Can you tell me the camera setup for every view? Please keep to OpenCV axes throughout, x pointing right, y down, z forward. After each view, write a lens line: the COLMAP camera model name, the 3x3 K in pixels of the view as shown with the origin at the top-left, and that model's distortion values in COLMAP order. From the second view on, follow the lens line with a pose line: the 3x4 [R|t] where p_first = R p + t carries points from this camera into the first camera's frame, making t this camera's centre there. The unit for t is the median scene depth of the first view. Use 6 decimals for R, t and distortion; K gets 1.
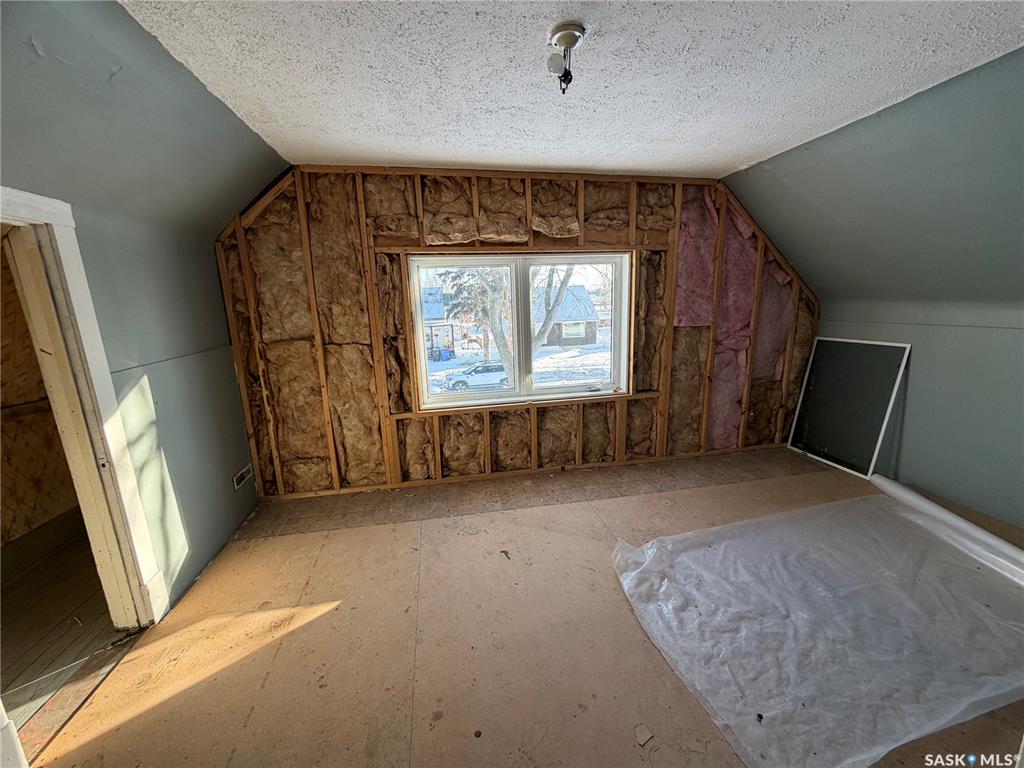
lens RADIAL K [[403.8, 0, 508.6], [0, 403.8, 384.9], [0, 0, 1]] dist [-0.000940, -0.000171]
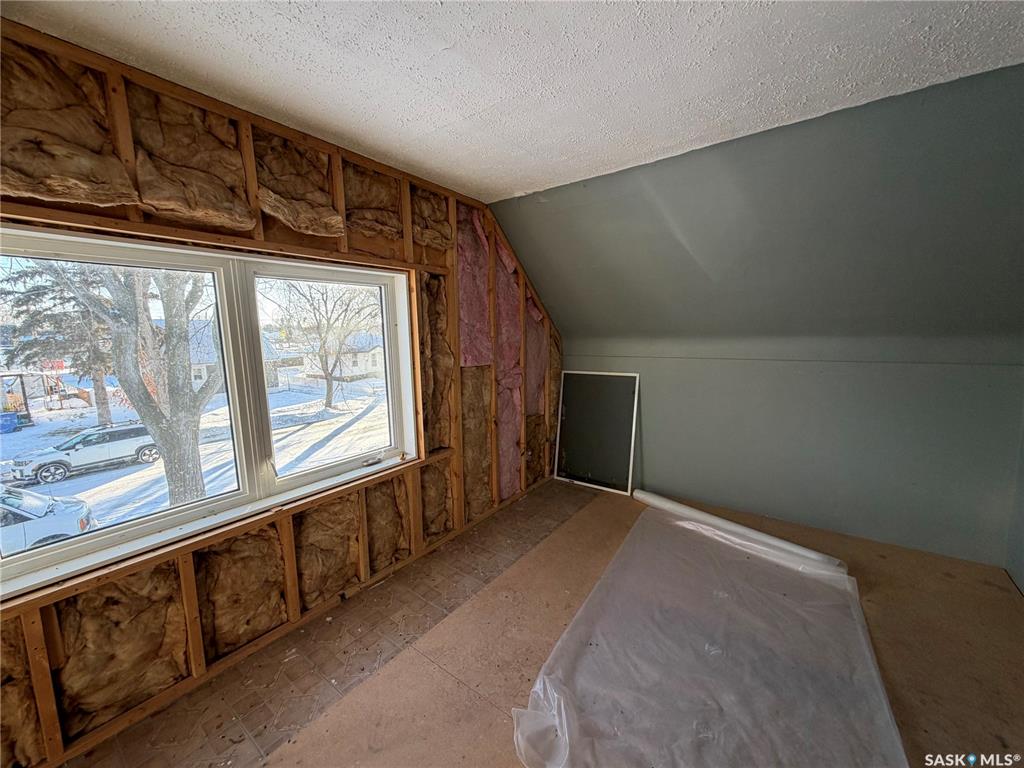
lens RADIAL K [[403.8, 0, 508.6], [0, 403.8, 384.9], [0, 0, 1]] dist [-0.000940, -0.000171]
pose [[0.733849, -0.073370, 0.675338, -0.079557], [0.134360, 0.990187, -0.038426, -0.064723], [-0.665892, 0.118937, 0.736506, 0.333970]]
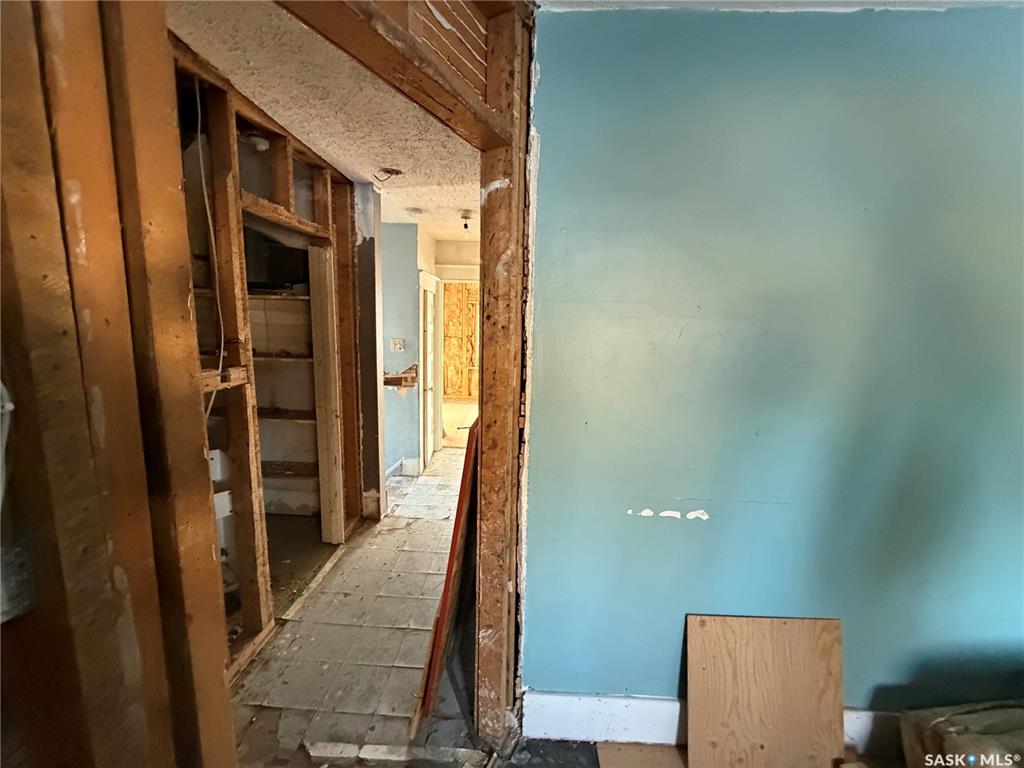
lens RADIAL K [[403.8, 0, 508.6], [0, 403.8, 384.9], [0, 0, 1]] dist [-0.000940, -0.000171]
pose [[0.973121, 0.090278, -0.211861, 0.465761], [-0.101920, 0.993789, -0.044666, 0.254220], [0.206513, 0.065059, 0.976278, -1.279588]]
